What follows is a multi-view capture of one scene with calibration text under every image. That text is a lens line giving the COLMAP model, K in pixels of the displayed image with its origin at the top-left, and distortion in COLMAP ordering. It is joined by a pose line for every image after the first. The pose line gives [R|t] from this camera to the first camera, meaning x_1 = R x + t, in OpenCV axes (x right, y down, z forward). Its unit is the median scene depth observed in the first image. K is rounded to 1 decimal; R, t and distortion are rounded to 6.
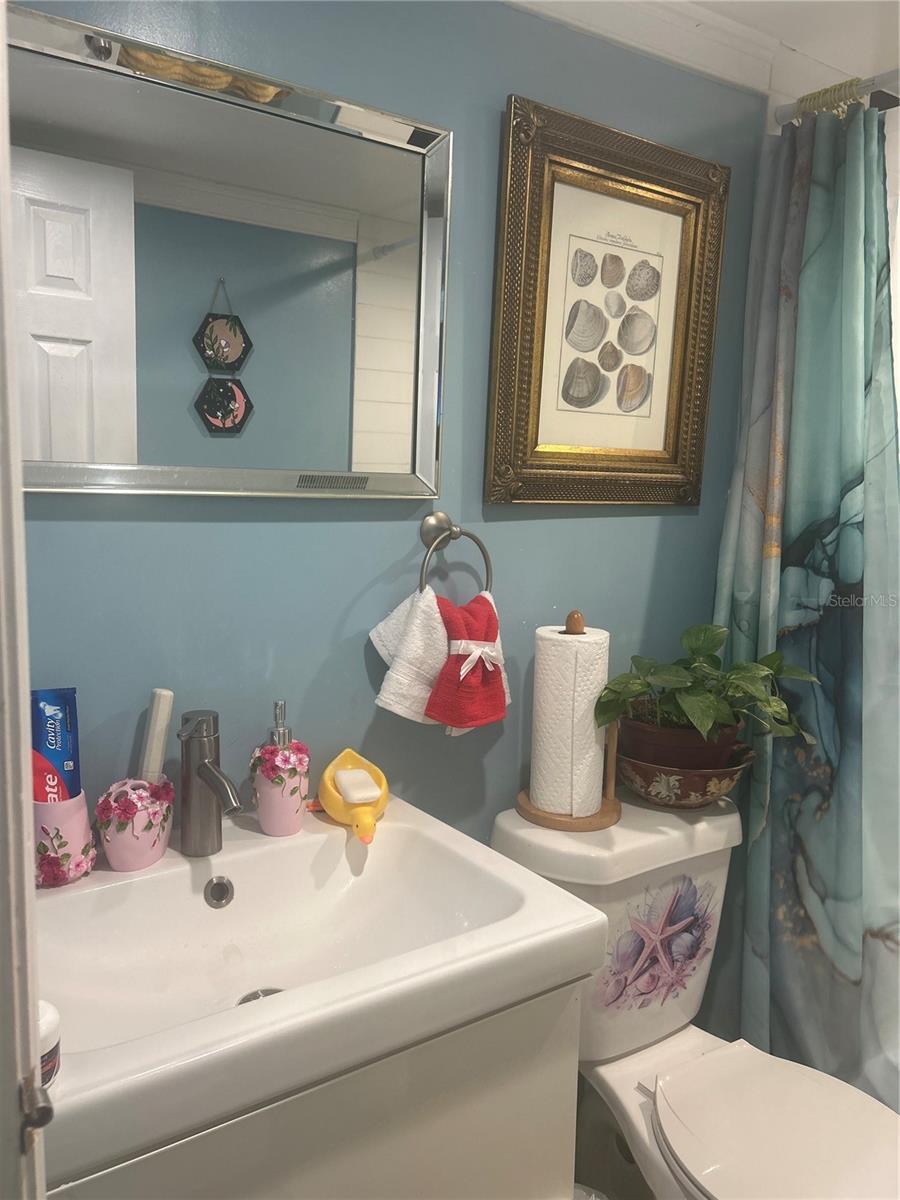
lens RADIAL K [[903.3, 0, 455.3], [0, 903.3, 603.1], [0, 0, 1]] dist [0.006633, 0.003877]
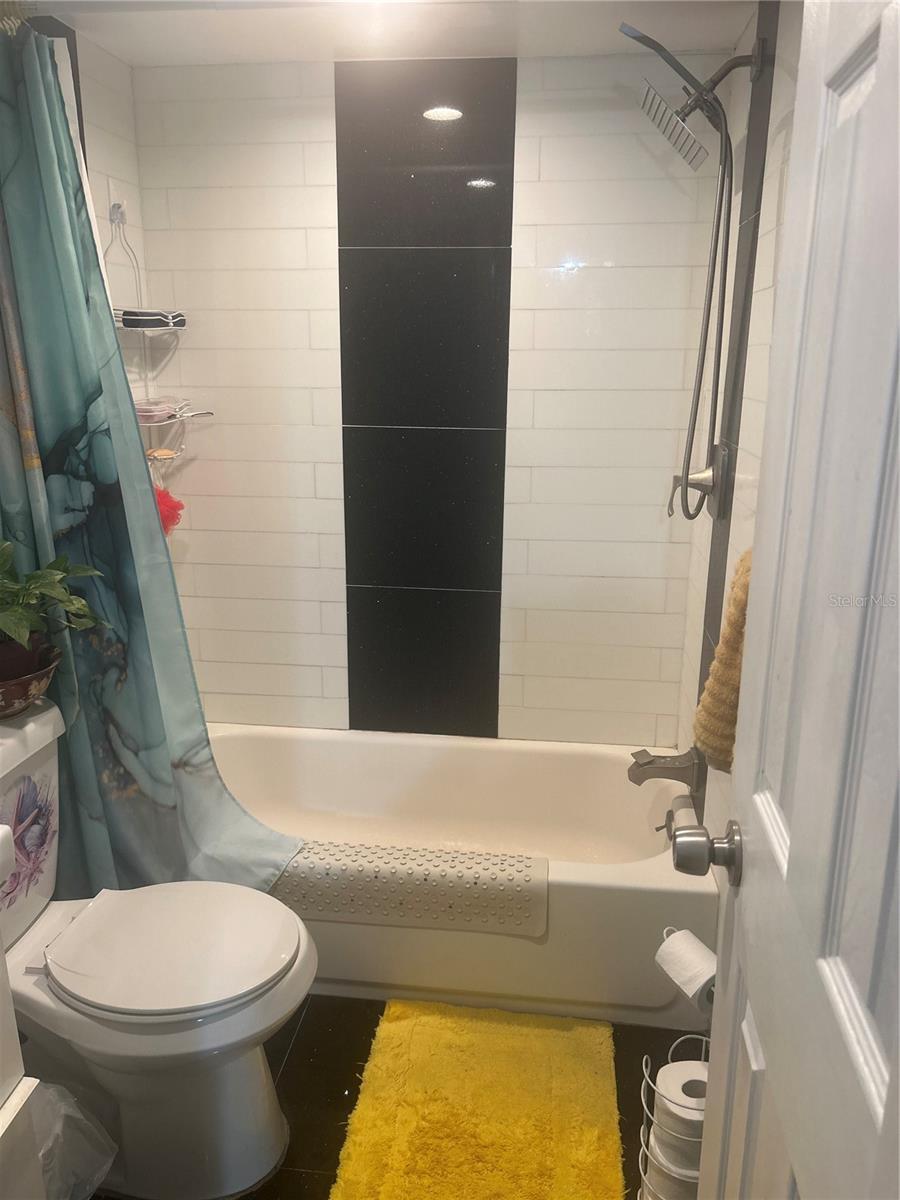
lens RADIAL K [[903.3, 0, 455.3], [0, 903.3, 603.1], [0, 0, 1]] dist [0.006633, 0.003877]
pose [[0.641580, -0.226026, 0.732999, -0.149986], [0.120295, 0.973424, 0.194872, -0.044235], [-0.757565, -0.036850, 0.651719, -0.078695]]
